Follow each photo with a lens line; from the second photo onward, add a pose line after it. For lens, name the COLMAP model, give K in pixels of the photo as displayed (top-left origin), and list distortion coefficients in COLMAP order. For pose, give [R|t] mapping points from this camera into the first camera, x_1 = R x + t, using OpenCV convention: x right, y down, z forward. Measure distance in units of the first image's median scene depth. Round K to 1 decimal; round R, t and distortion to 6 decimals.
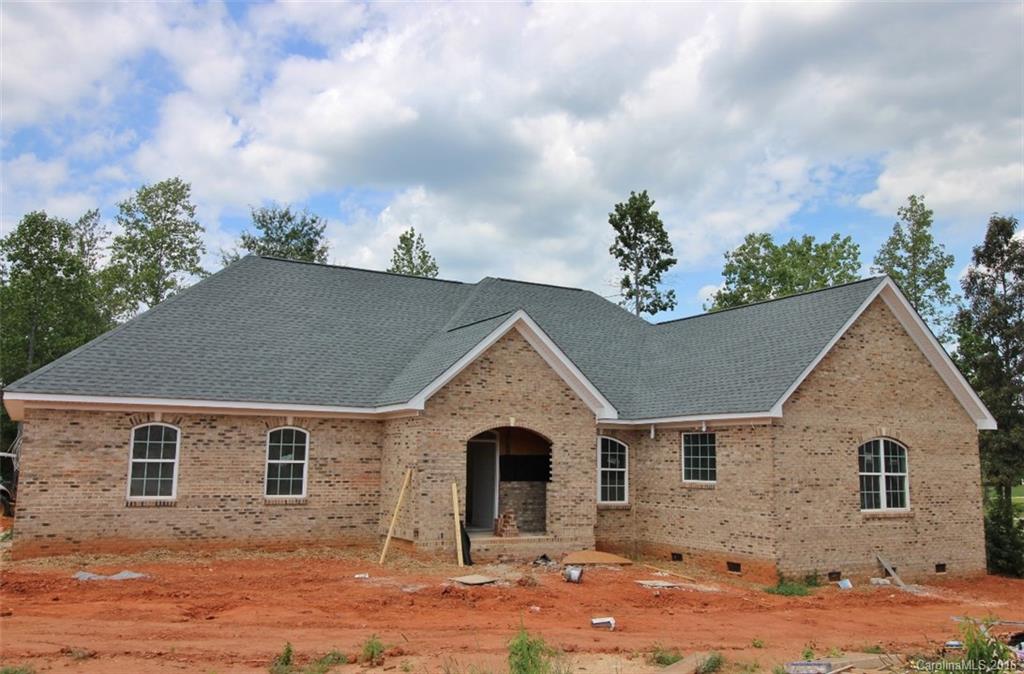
lens RADIAL K [[847.7, 0, 512.0], [0, 847.7, 337.0], [0, 0, 1]] dist [0.011700, 0.003441]
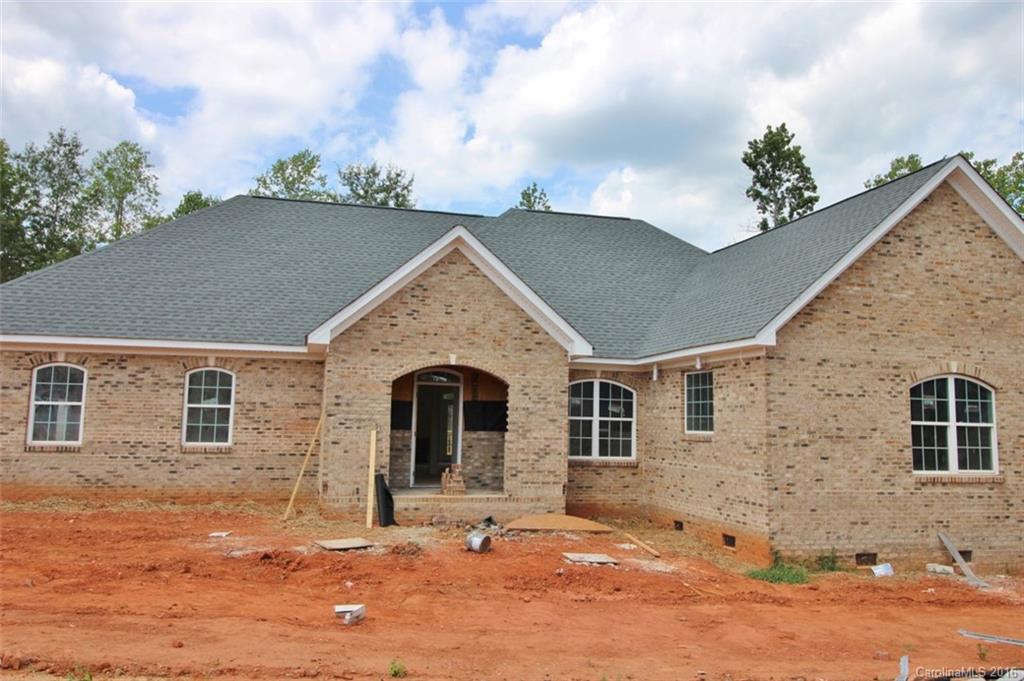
lens RADIAL K [[811.9, 0, 511.2], [0, 811.9, 325.0], [0, 0, 1]] dist [0.012459, -0.000309]
pose [[0.967046, -0.026736, -0.253196, 0.257004], [0.032053, 0.999343, 0.016896, 0.053049], [0.252578, -0.024455, 0.967267, 0.228663]]
